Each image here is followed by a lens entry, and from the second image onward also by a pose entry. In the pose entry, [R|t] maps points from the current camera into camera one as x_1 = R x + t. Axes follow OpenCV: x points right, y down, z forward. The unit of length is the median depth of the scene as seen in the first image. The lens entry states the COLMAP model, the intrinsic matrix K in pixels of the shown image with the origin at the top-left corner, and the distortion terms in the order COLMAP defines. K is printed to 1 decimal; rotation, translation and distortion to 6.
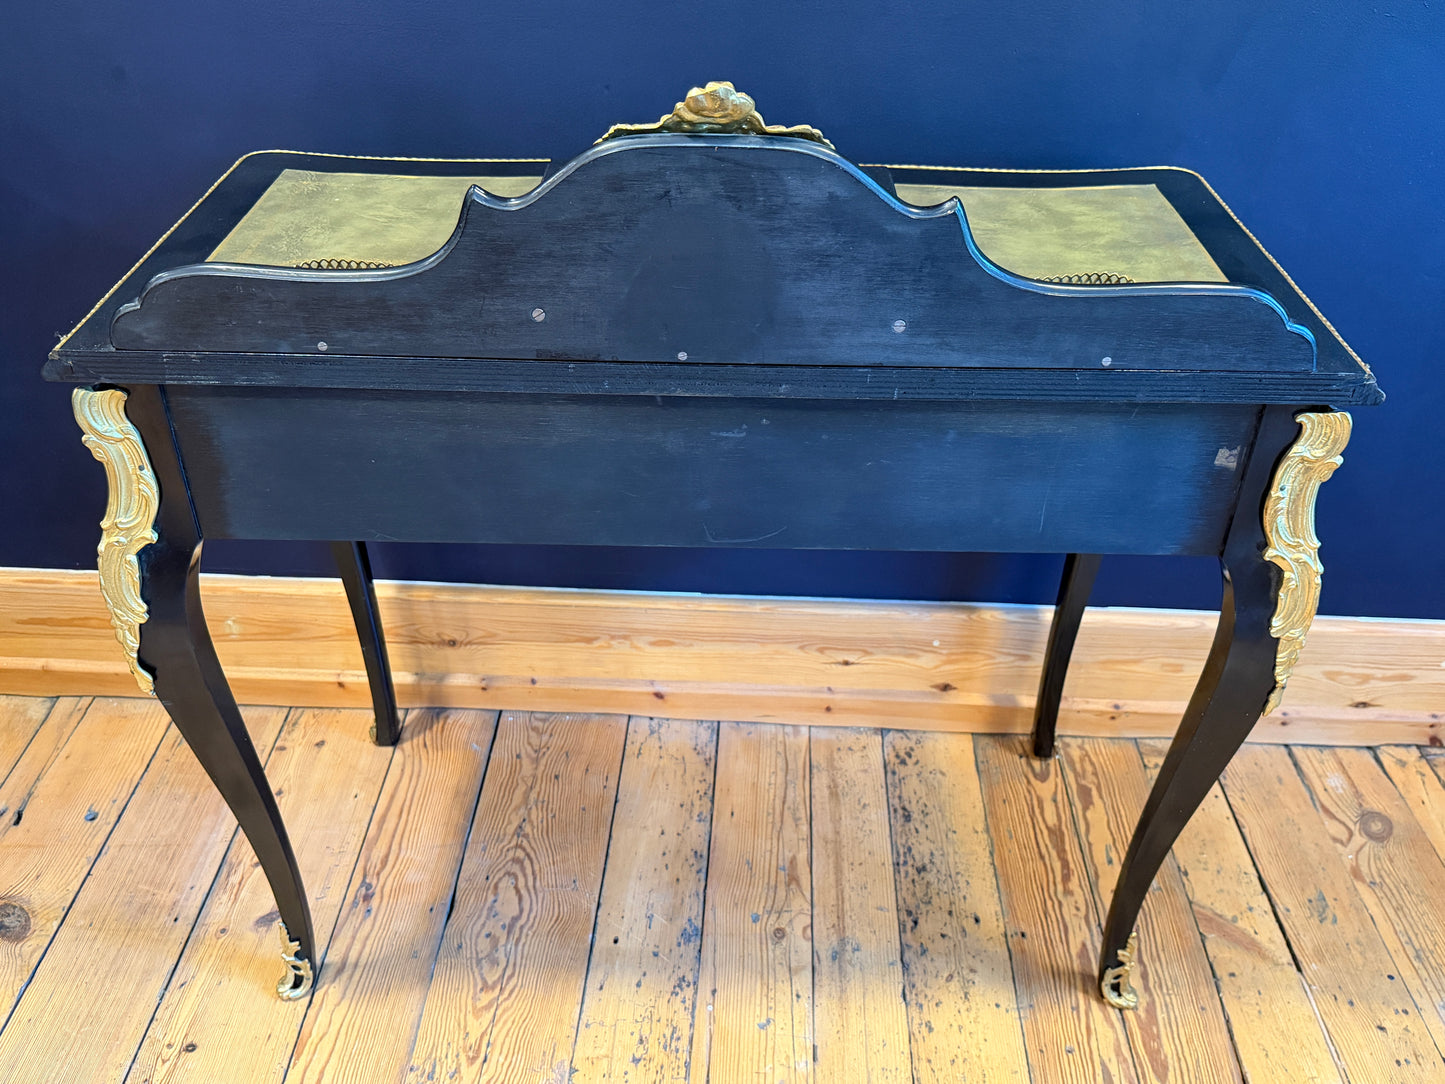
lens RADIAL K [[1272.2, 0, 734.1], [0, 1272.2, 552.6], [0, 0, 1]] dist [0.129737, -0.267759]
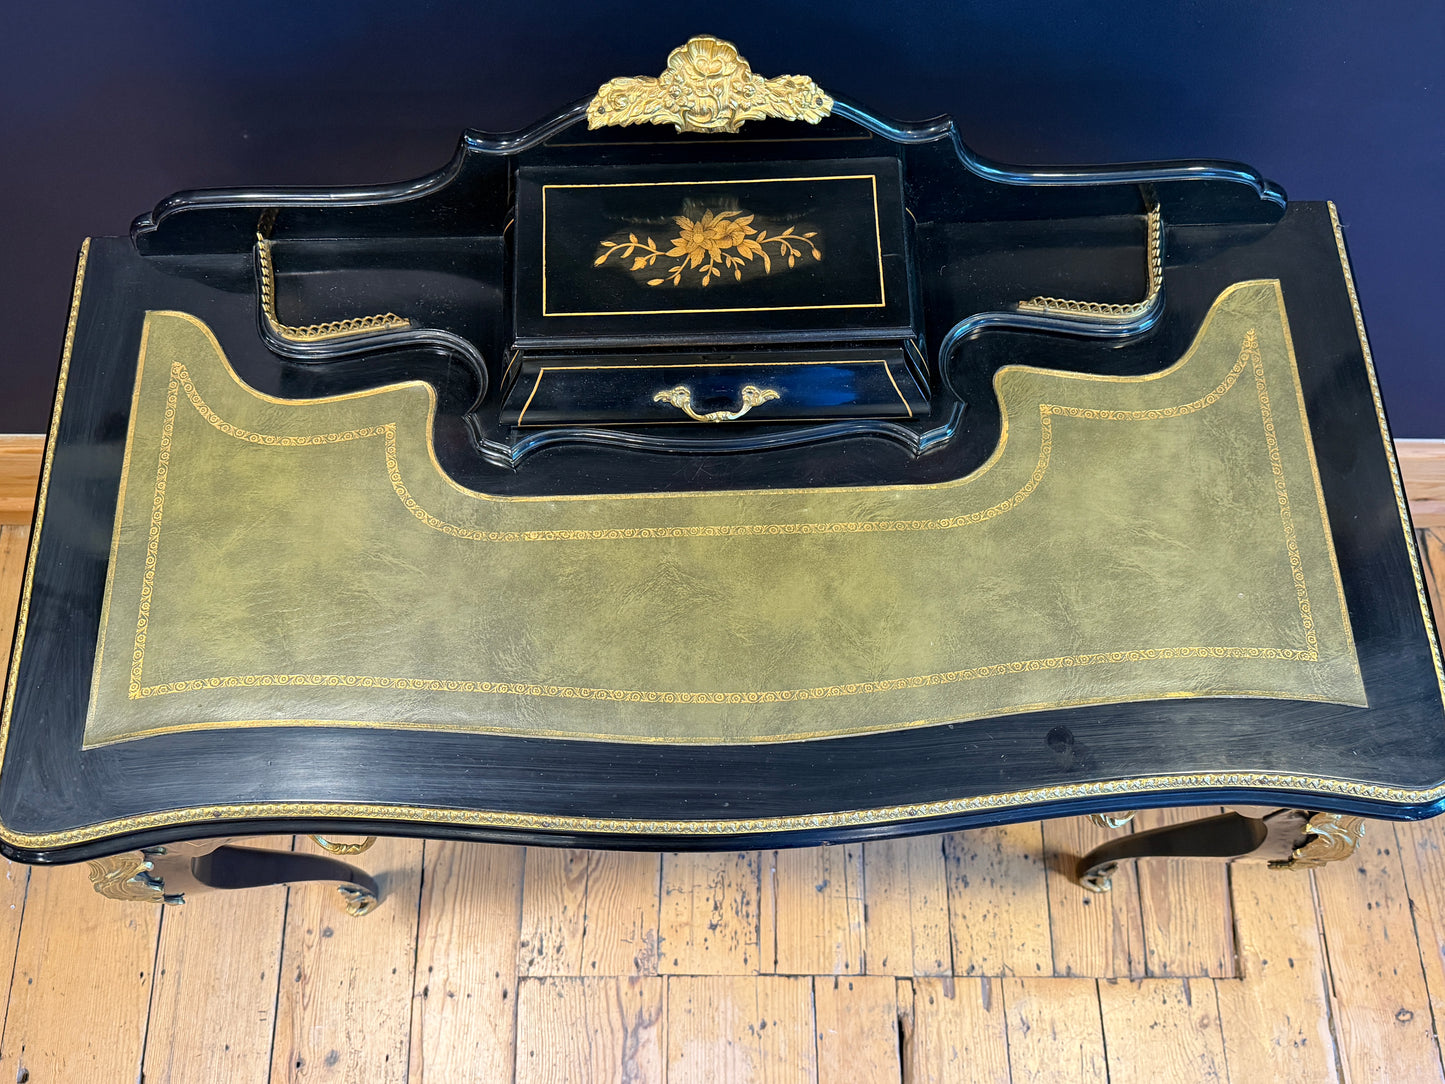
lens RADIAL K [[1272.2, 0, 726.5], [0, 1272.2, 547.2], [0, 0, 1]] dist [0.129737, -0.267759]
pose [[0.999370, -0.034940, -0.006268, -0.039209], [0.032168, 0.816719, 0.576139, -0.488989], [-0.015010, -0.575977, 0.817328, 0.216366]]
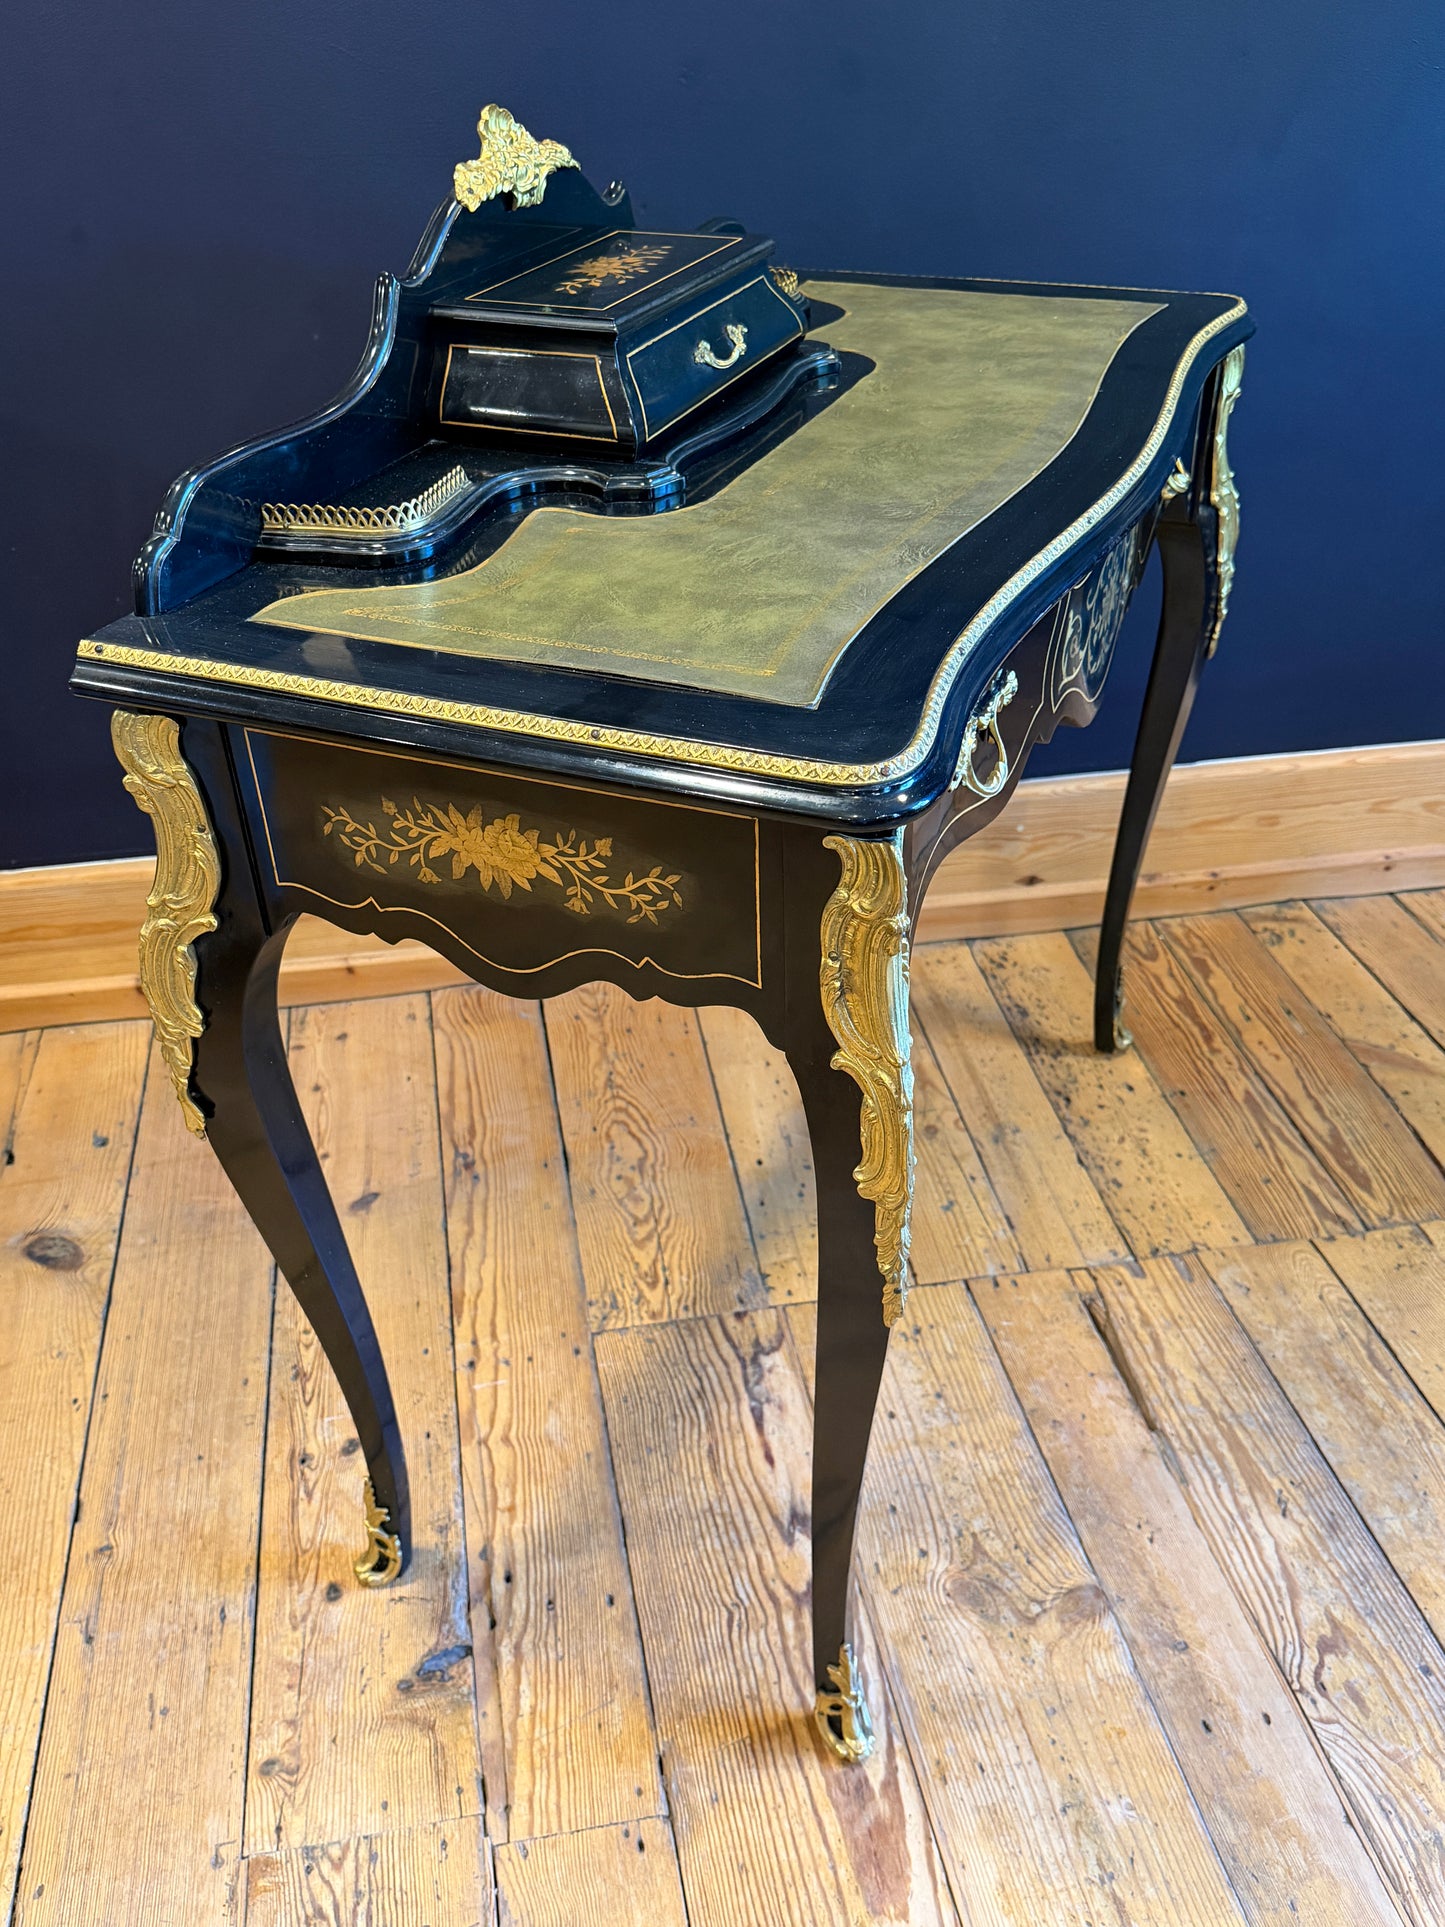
lens RADIAL K [[1696.6, 0, 723.0], [0, 1696.6, 978.1], [0, 0, 1]] dist [0.129737, -0.267759]
pose [[0.979966, -0.138517, 0.143109, -0.259184], [0.139663, 0.990197, 0.002060, 0.160575], [-0.141991, 0.017969, 0.989705, -0.174058]]
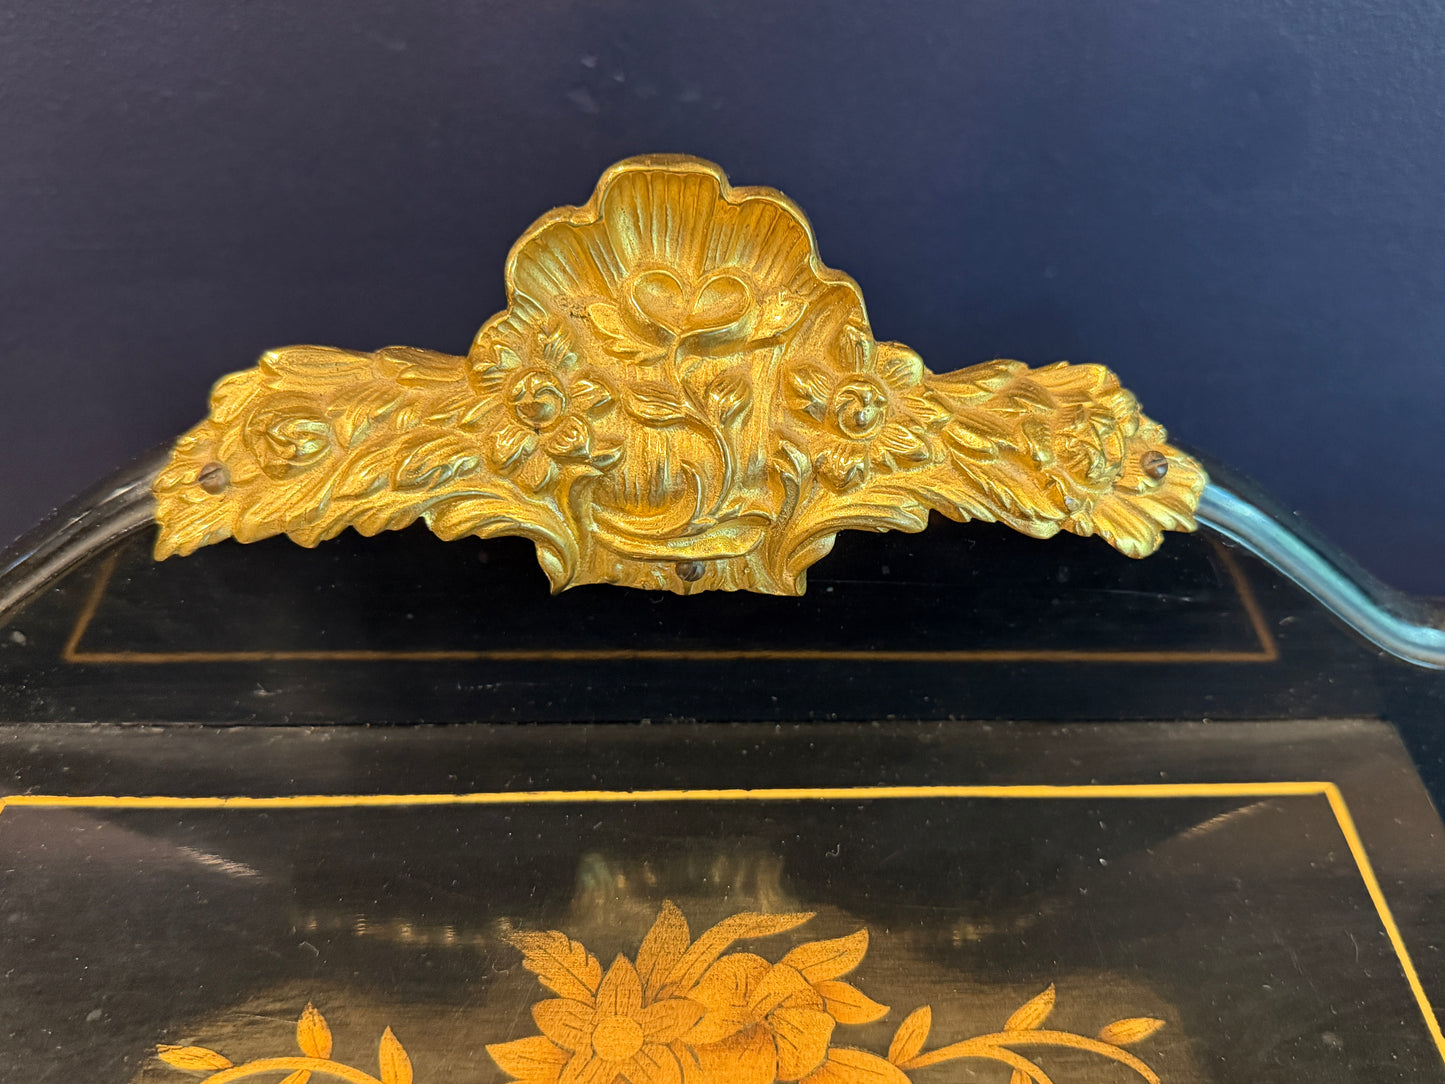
lens RADIAL K [[1415.9, 0, 727.6], [0, 1415.9, 543.1], [0, 0, 1]] dist [0.053453, 0.000000]
pose [[0.999592, -0.012709, 0.025575, -0.042923], [0.009276, 0.991454, 0.130130, -0.338581], [-0.027010, -0.129840, 0.991167, 0.631012]]
